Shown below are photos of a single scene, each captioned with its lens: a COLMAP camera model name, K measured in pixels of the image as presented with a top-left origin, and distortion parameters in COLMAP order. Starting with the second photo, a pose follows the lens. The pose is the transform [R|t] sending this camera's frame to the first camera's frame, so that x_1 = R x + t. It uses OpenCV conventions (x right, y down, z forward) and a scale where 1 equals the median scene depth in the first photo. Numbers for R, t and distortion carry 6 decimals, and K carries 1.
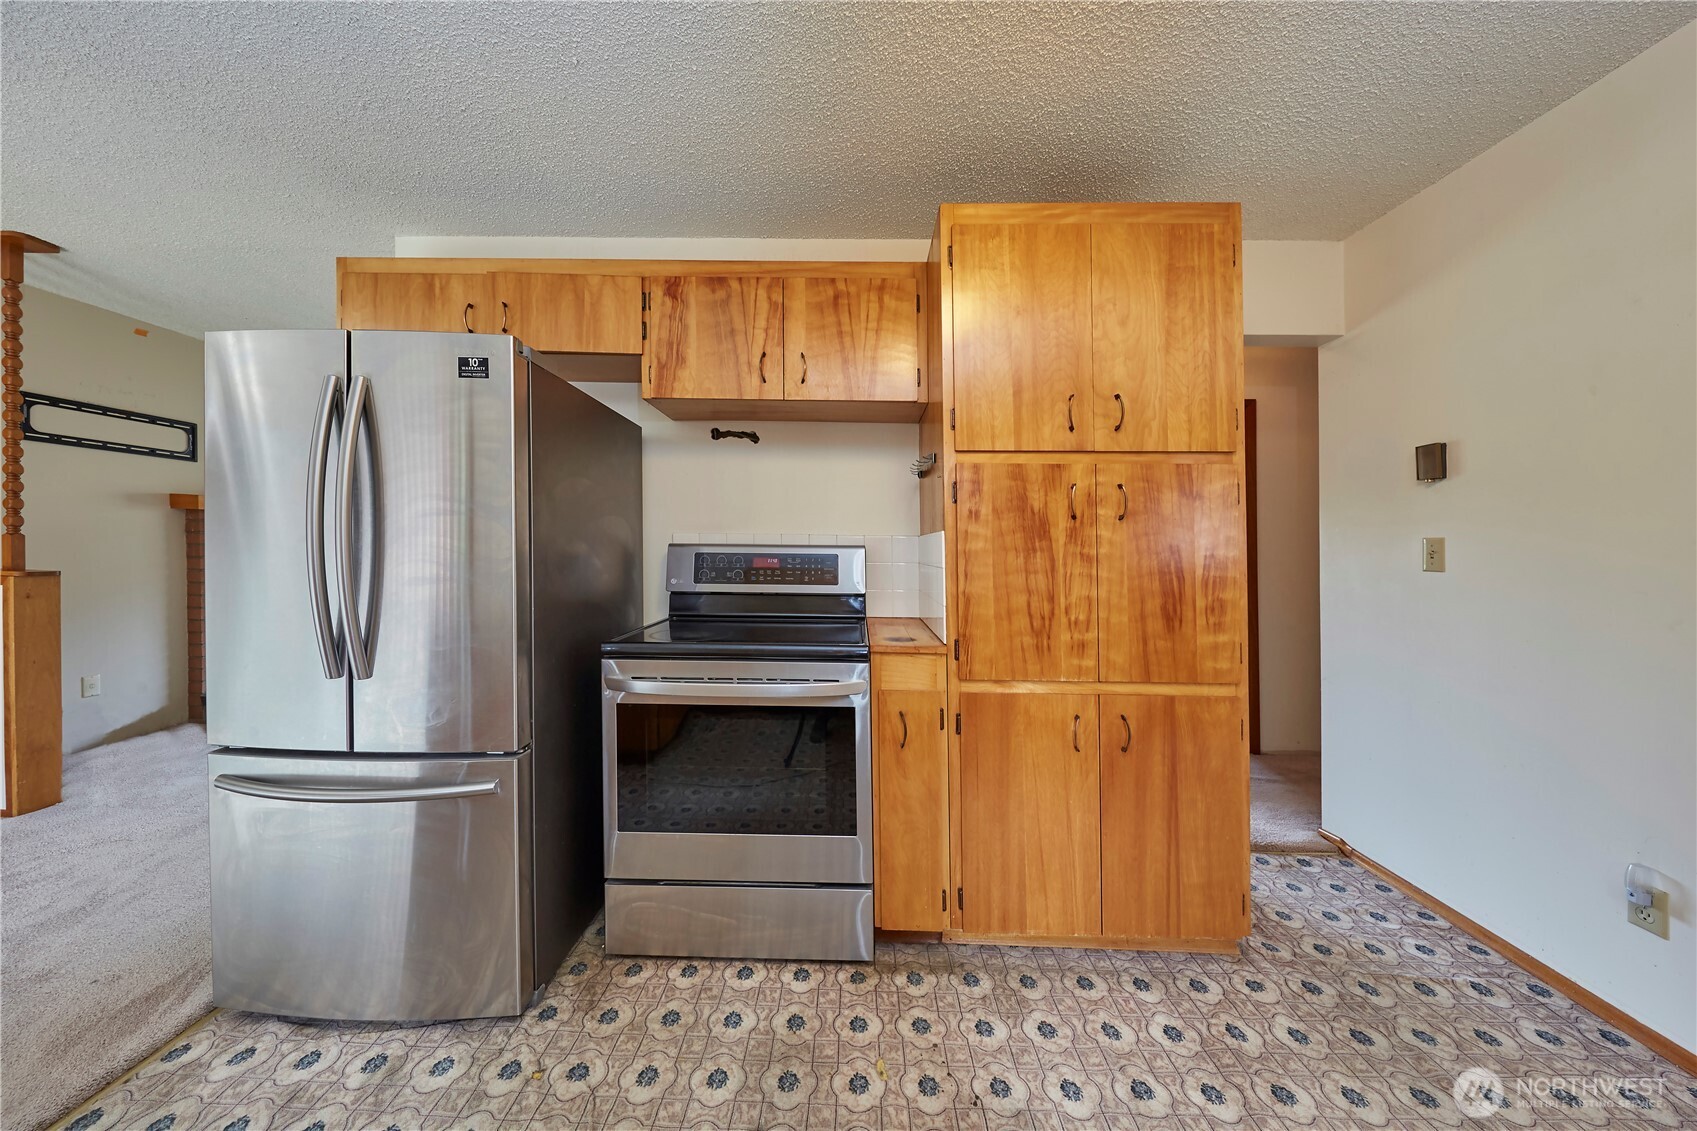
lens RADIAL K [[547.3, 0, 842.8], [0, 547.3, 548.1], [0, 0, 1]] dist [-0.003660, -0.001307]
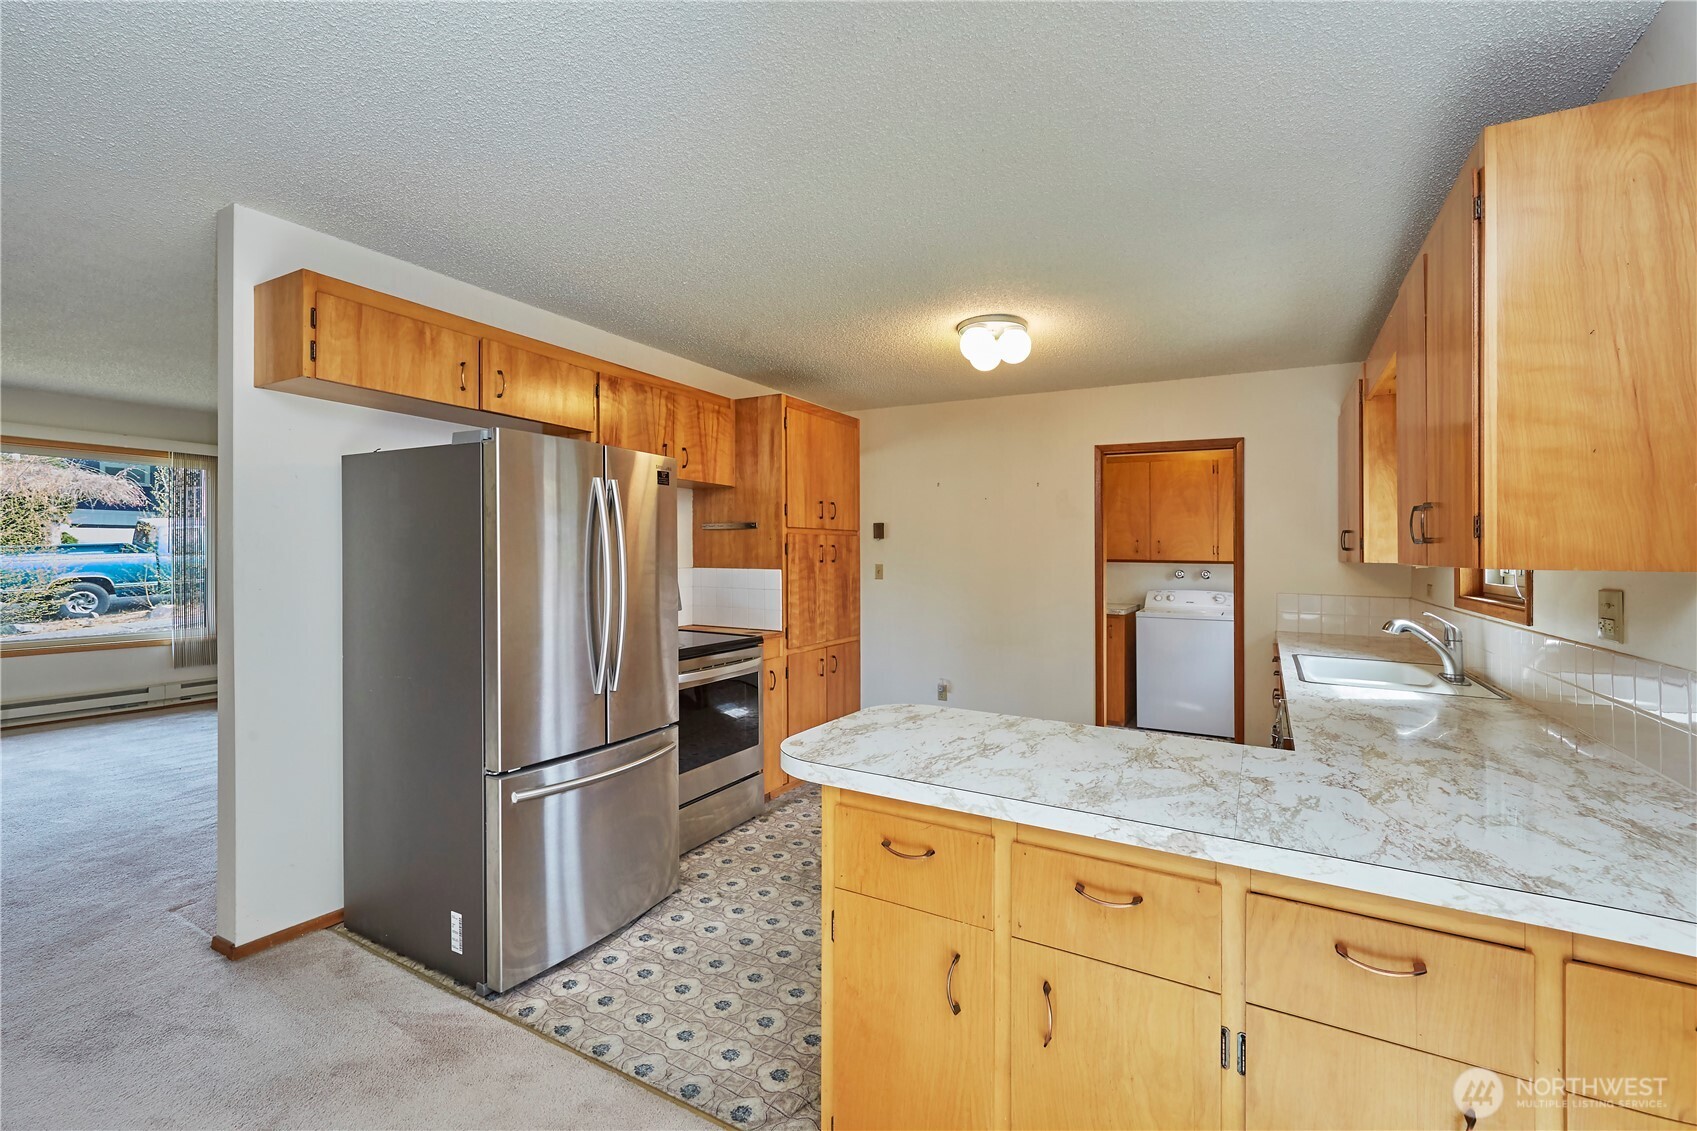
lens RADIAL K [[694.2, 0, 839.1], [0, 694.2, 564.5], [0, 0, 1]] dist [0.001105, 0.000182]
pose [[0.496741, -0.023802, 0.867572, -1.758166], [0.008189, 0.999708, 0.022738, -0.100787], [-0.867860, -0.004190, 0.496791, -0.333542]]
